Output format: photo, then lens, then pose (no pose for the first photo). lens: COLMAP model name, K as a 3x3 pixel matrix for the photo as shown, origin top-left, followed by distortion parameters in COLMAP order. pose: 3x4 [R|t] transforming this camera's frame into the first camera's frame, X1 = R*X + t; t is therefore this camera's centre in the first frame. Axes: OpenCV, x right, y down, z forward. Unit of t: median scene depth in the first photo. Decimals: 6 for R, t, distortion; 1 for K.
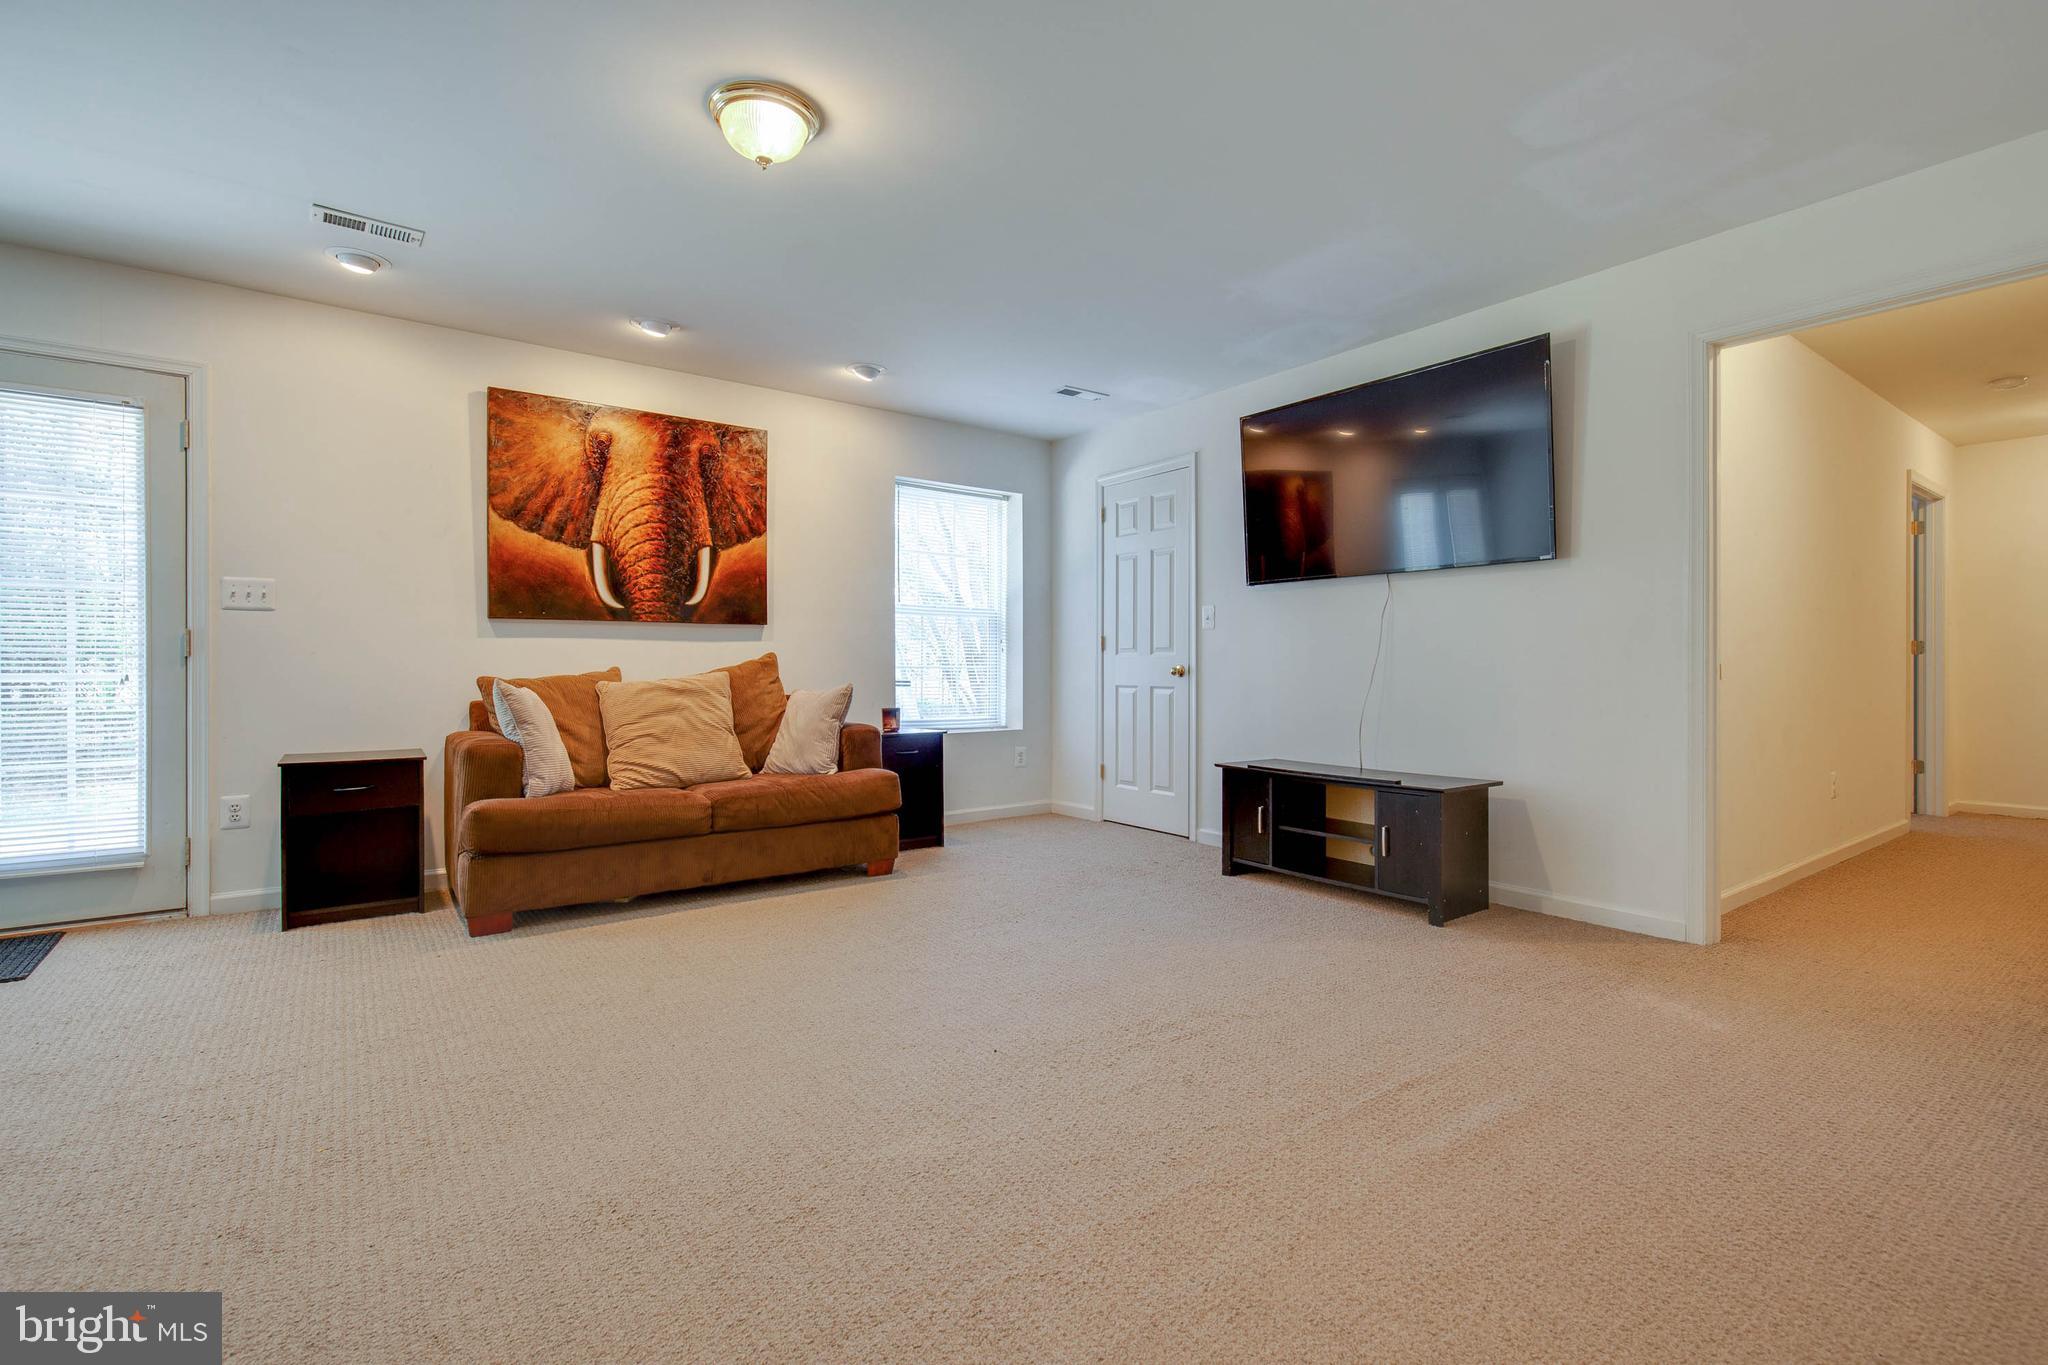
lens RADIAL K [[930.0, 0, 1033.3], [0, 930.0, 666.4], [0, 0, 1]] dist [0.008173, 0.003294]
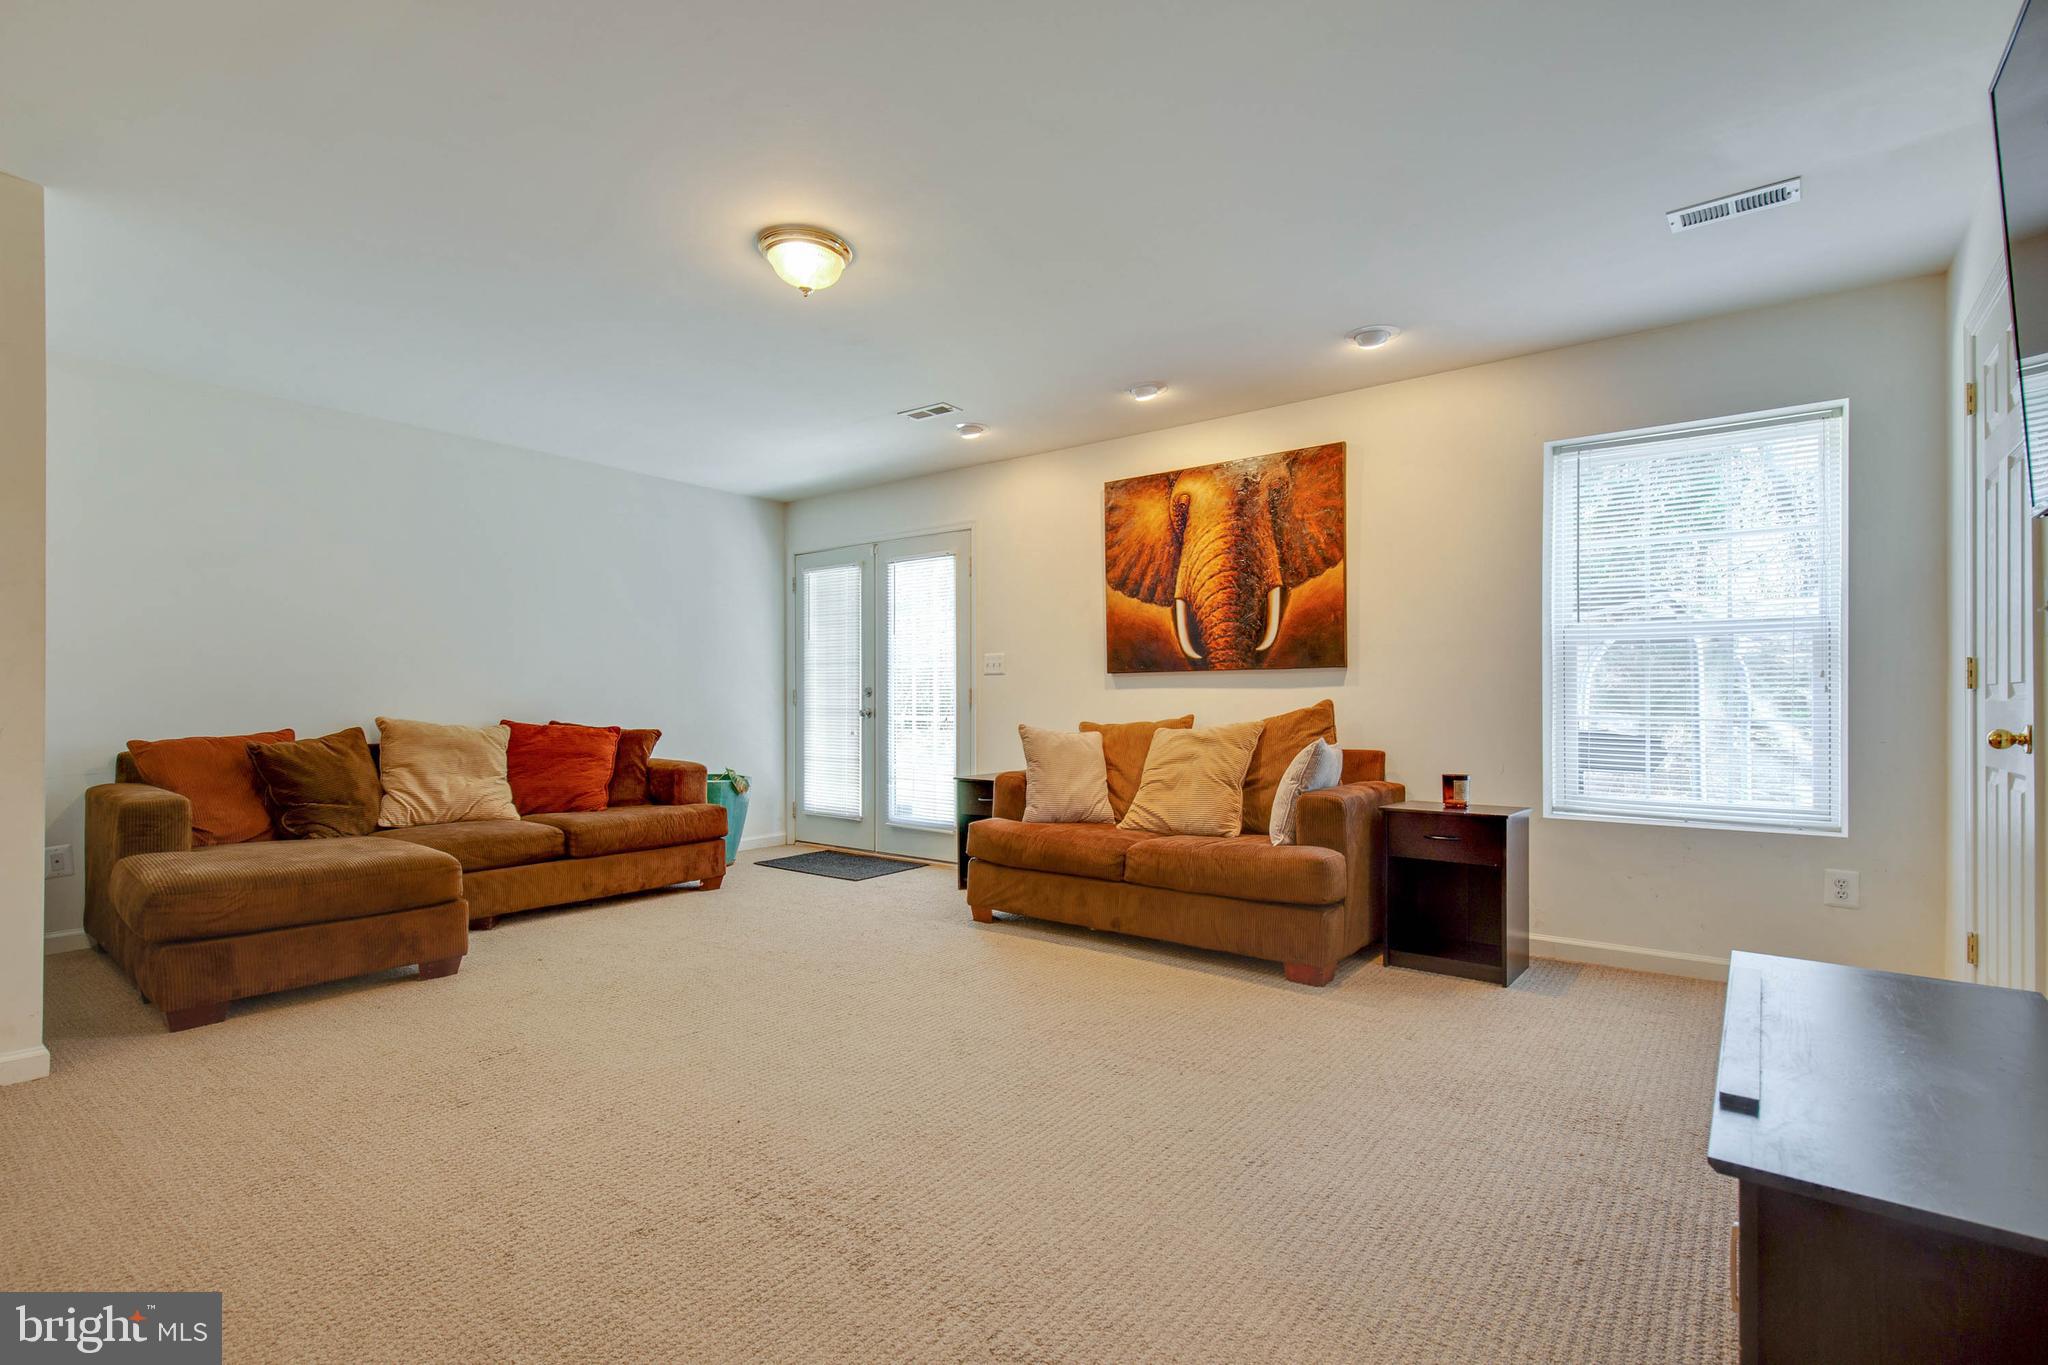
lens RADIAL K [[930.0, 0, 1013.2], [0, 930.0, 697.8], [0, 0, 1]] dist [0.008173, 0.003294]
pose [[0.267564, -0.004620, -0.963529, 0.513137], [0.000097, 0.999989, -0.004768, -0.013654], [0.963540, 0.001182, 0.267561, 0.527976]]
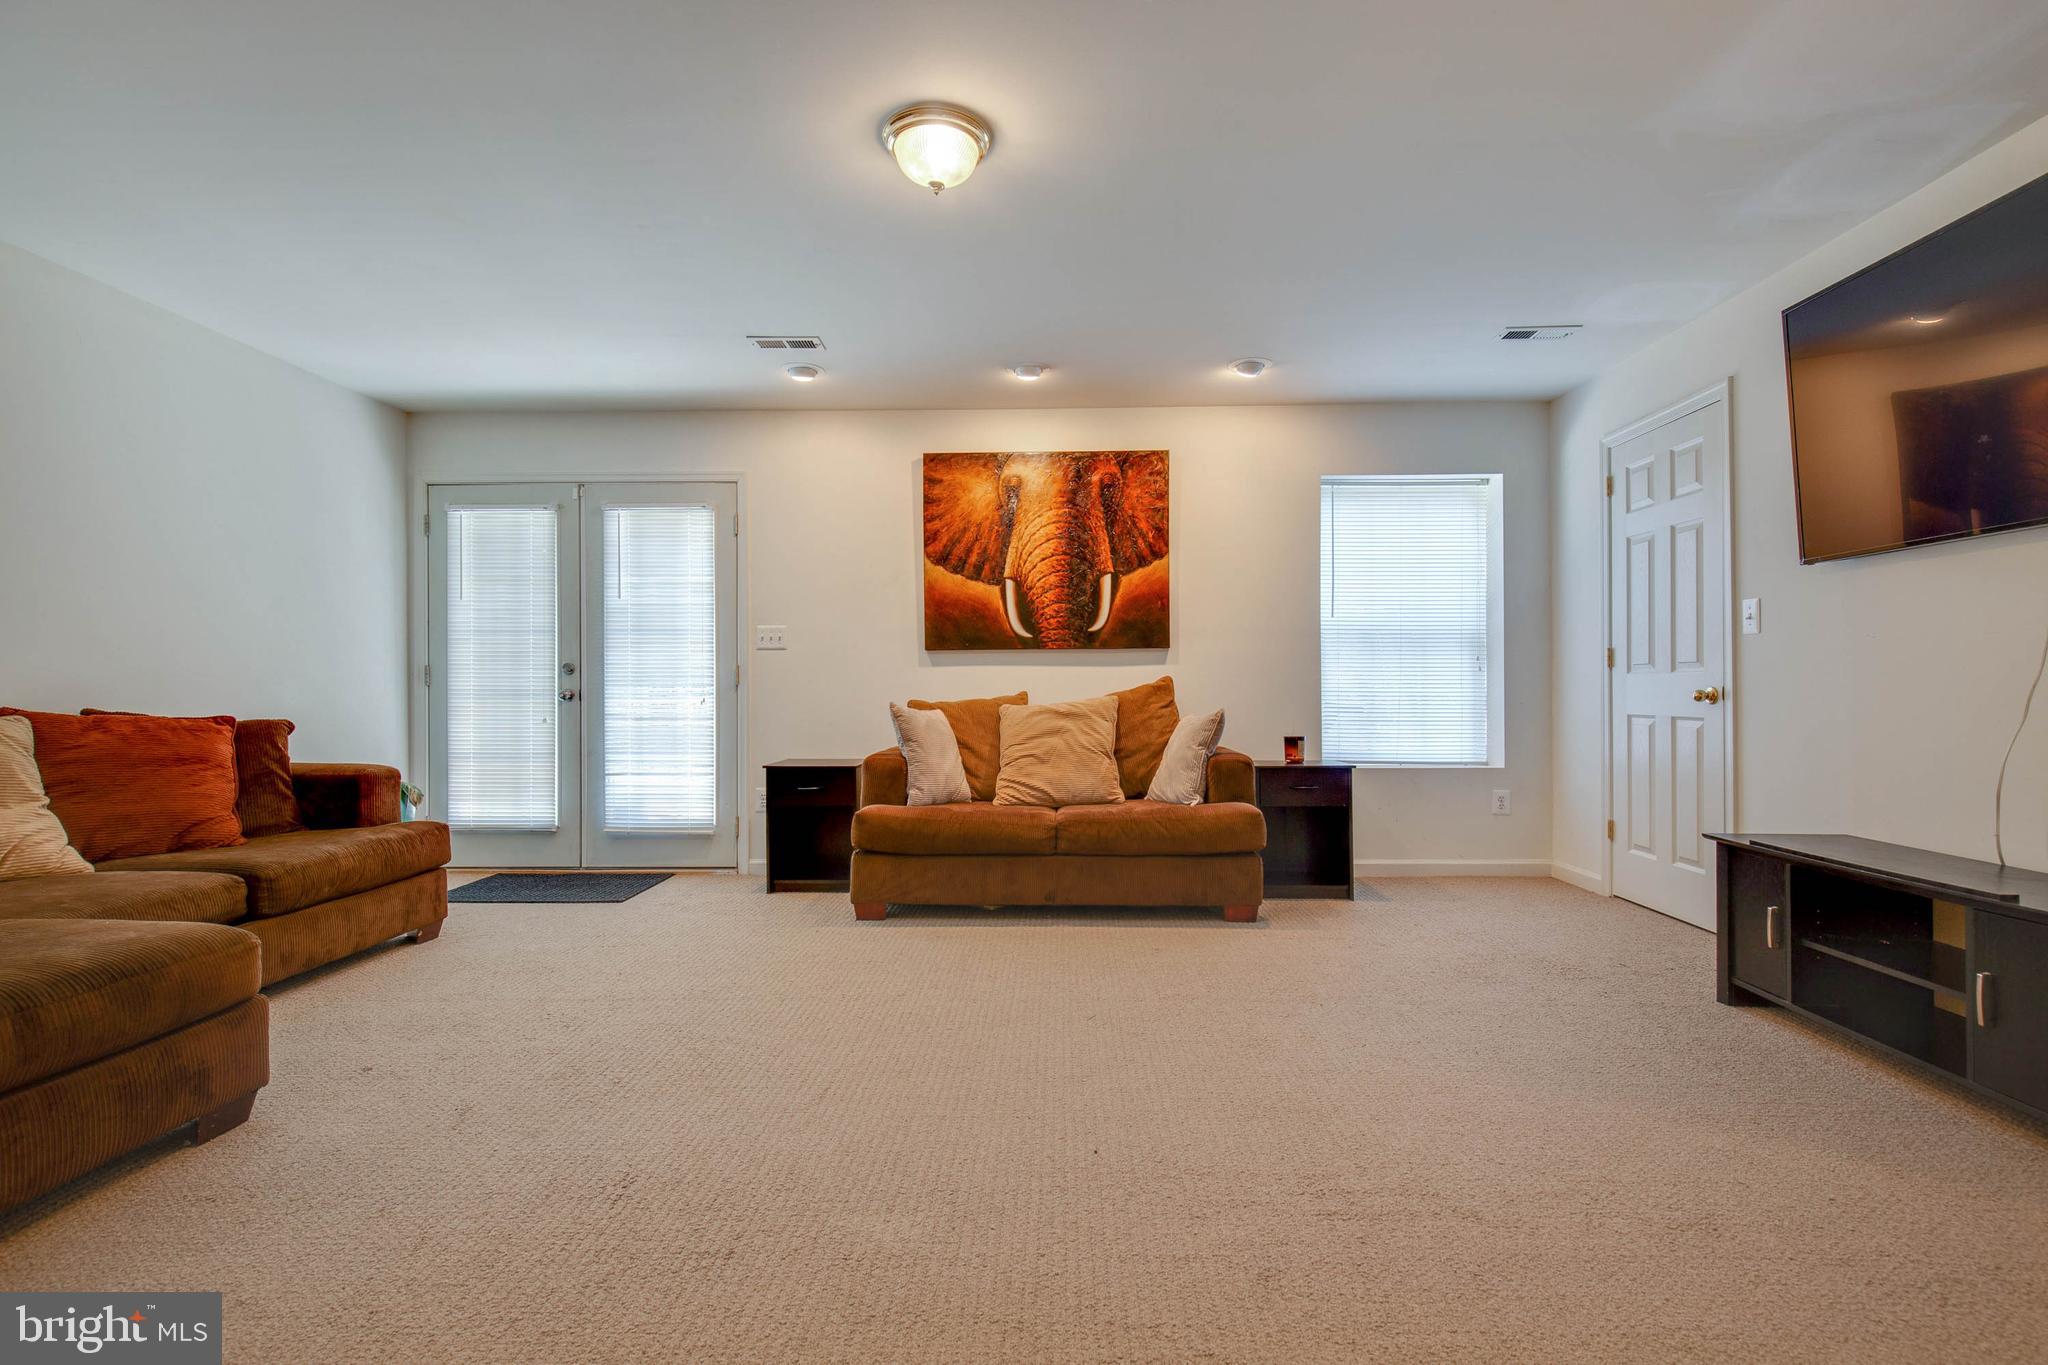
lens RADIAL K [[930.0, 0, 1024.2], [0, 930.0, 683.7], [0, 0, 1]] dist [0.008173, 0.003294]
pose [[0.779790, -0.007781, -0.625993, 0.229967], [0.003845, 0.999963, -0.007640, -0.000315], [0.626030, 0.003551, 0.779791, 0.157468]]
